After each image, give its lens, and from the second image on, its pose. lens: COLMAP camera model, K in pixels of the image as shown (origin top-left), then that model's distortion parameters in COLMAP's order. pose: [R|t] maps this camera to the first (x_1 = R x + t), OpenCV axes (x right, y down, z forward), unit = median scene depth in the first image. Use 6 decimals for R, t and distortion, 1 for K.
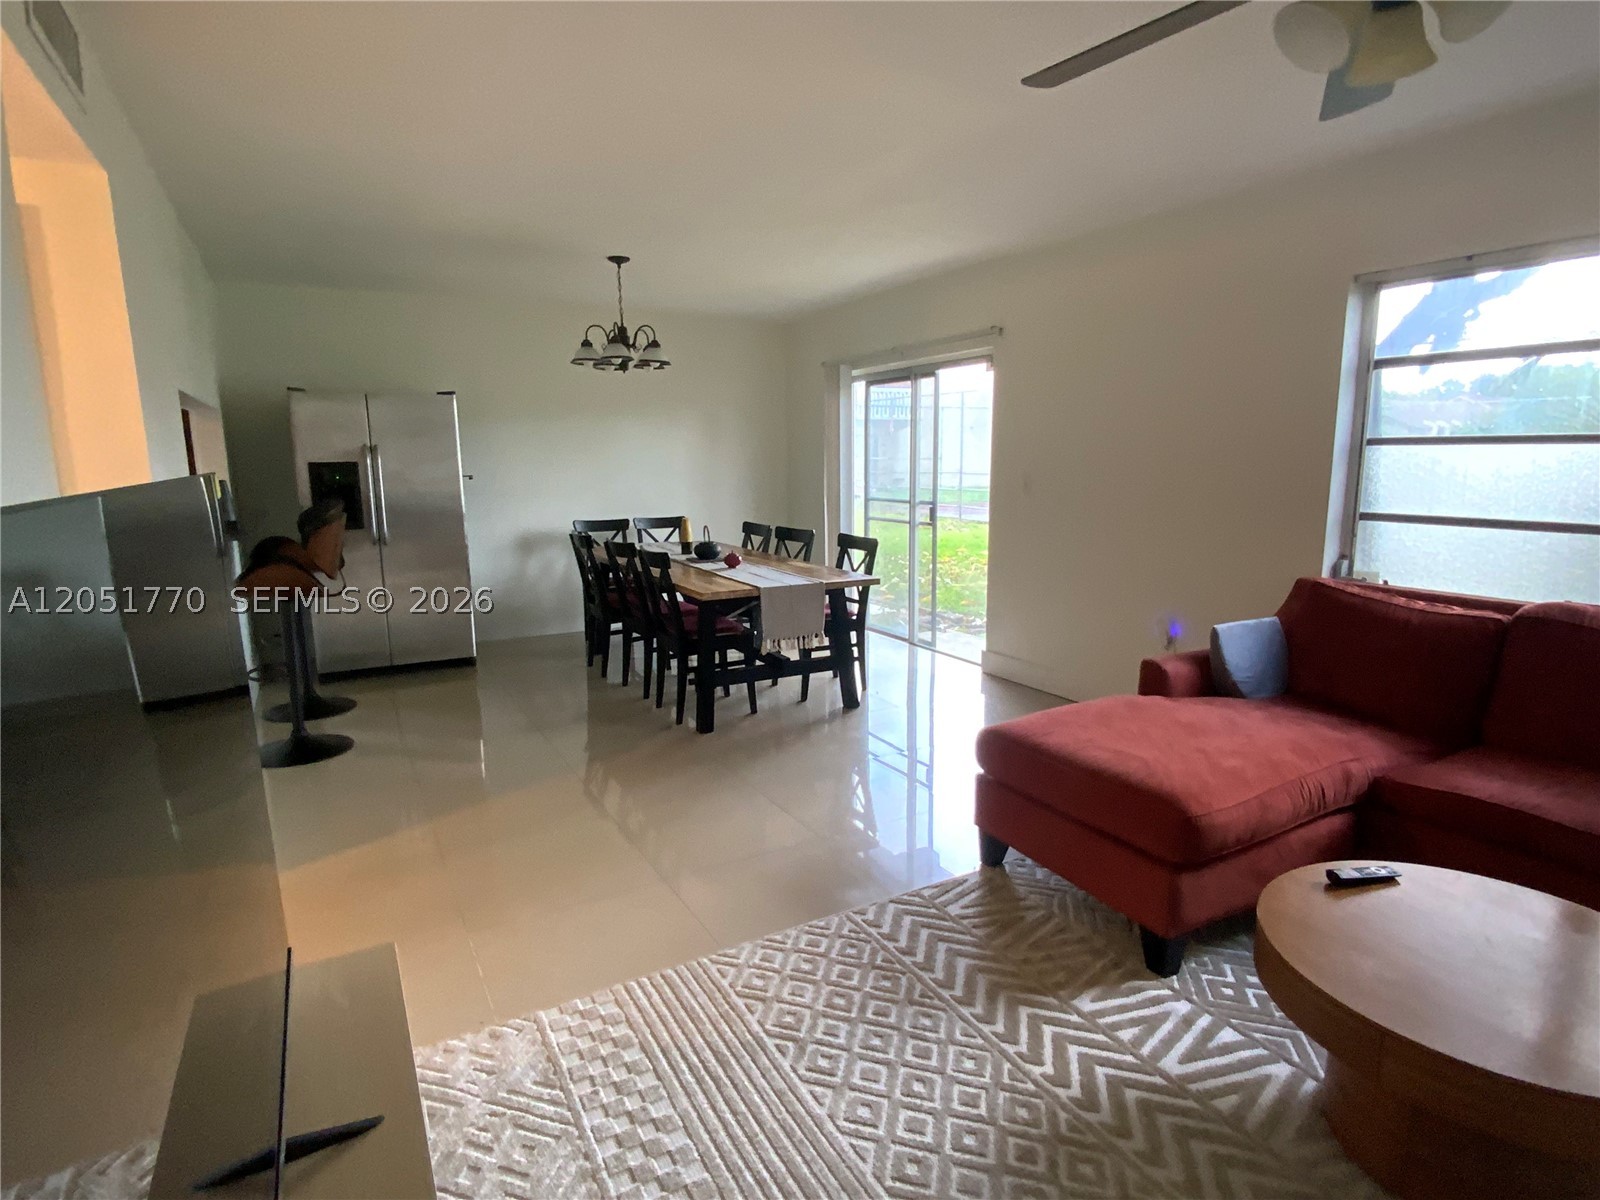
lens RADIAL K [[829.4, 0, 804.9], [0, 829.4, 598.8], [0, 0, 1]] dist [0.003920, -0.008559]
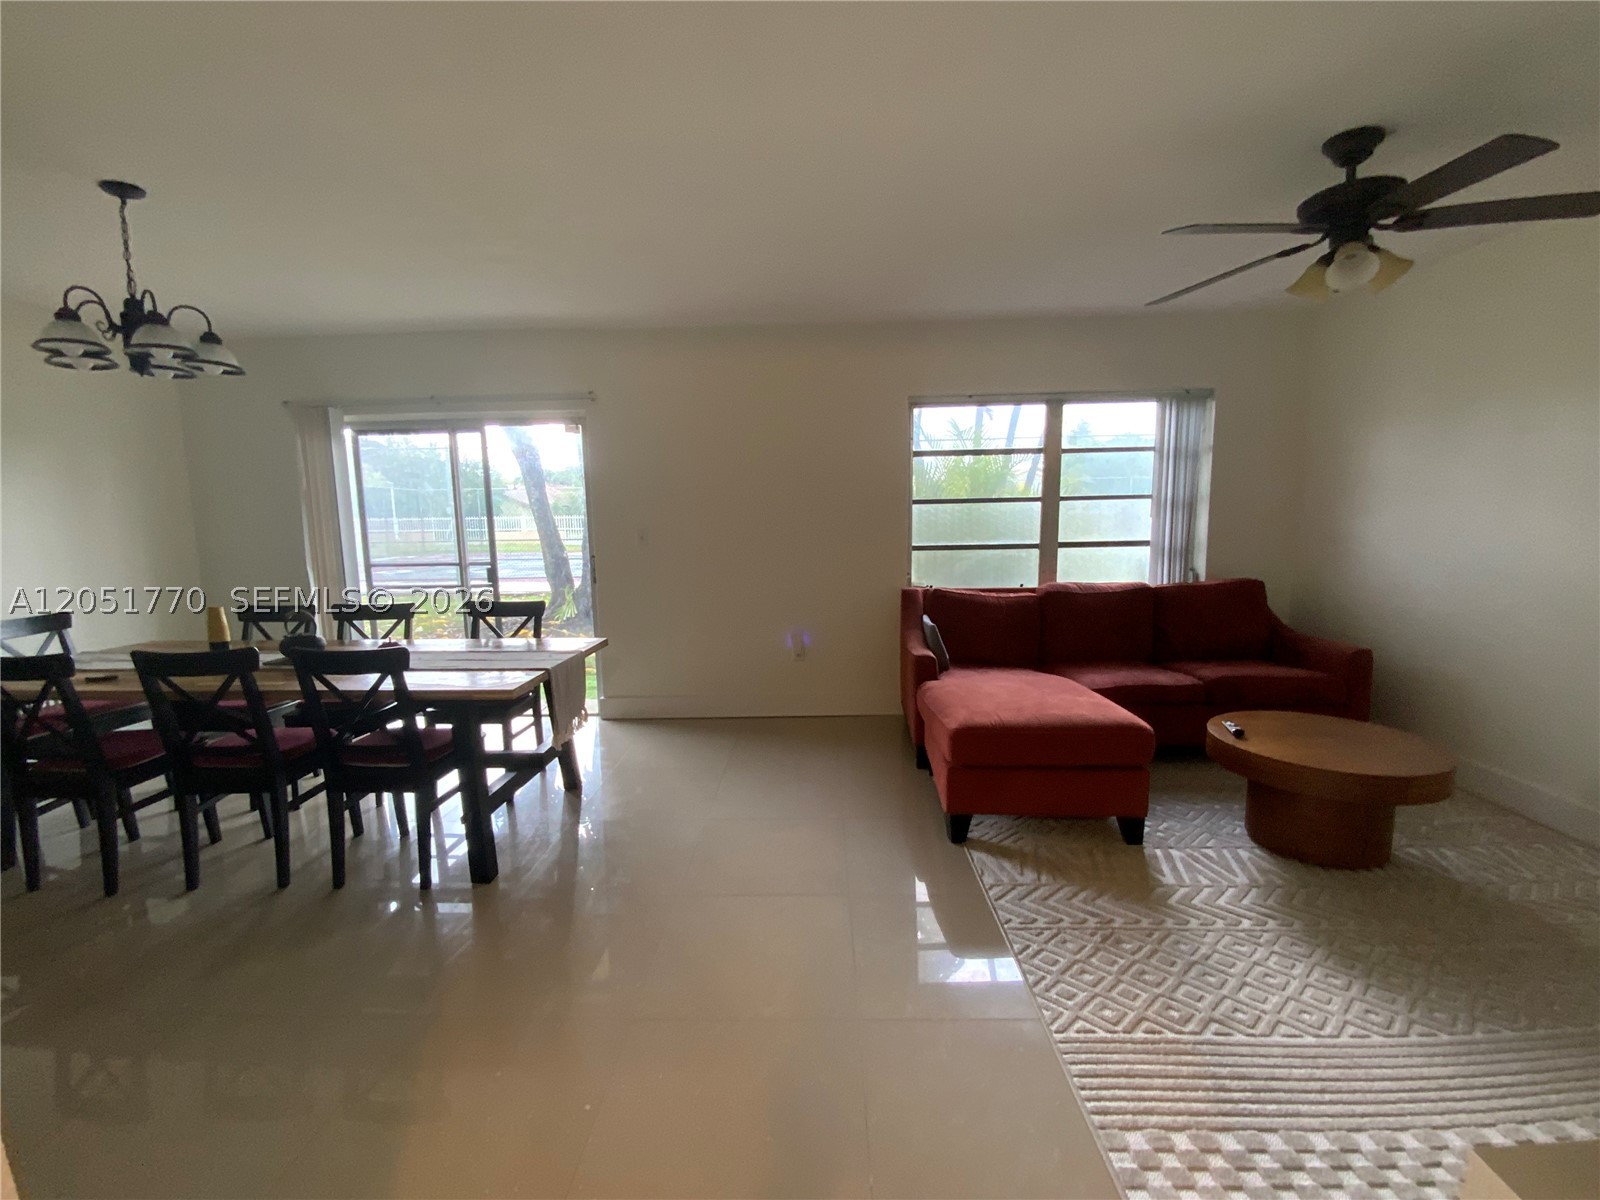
lens RADIAL K [[661.3, 0, 807.4], [0, 661.3, 604.7], [0, 0, 1]] dist [0.010864, -0.016743]
pose [[0.531711, -0.111363, 0.839572, -0.868211], [0.148376, 0.988234, 0.037114, -0.118868], [-0.833827, 0.104838, 0.541979, 0.800416]]
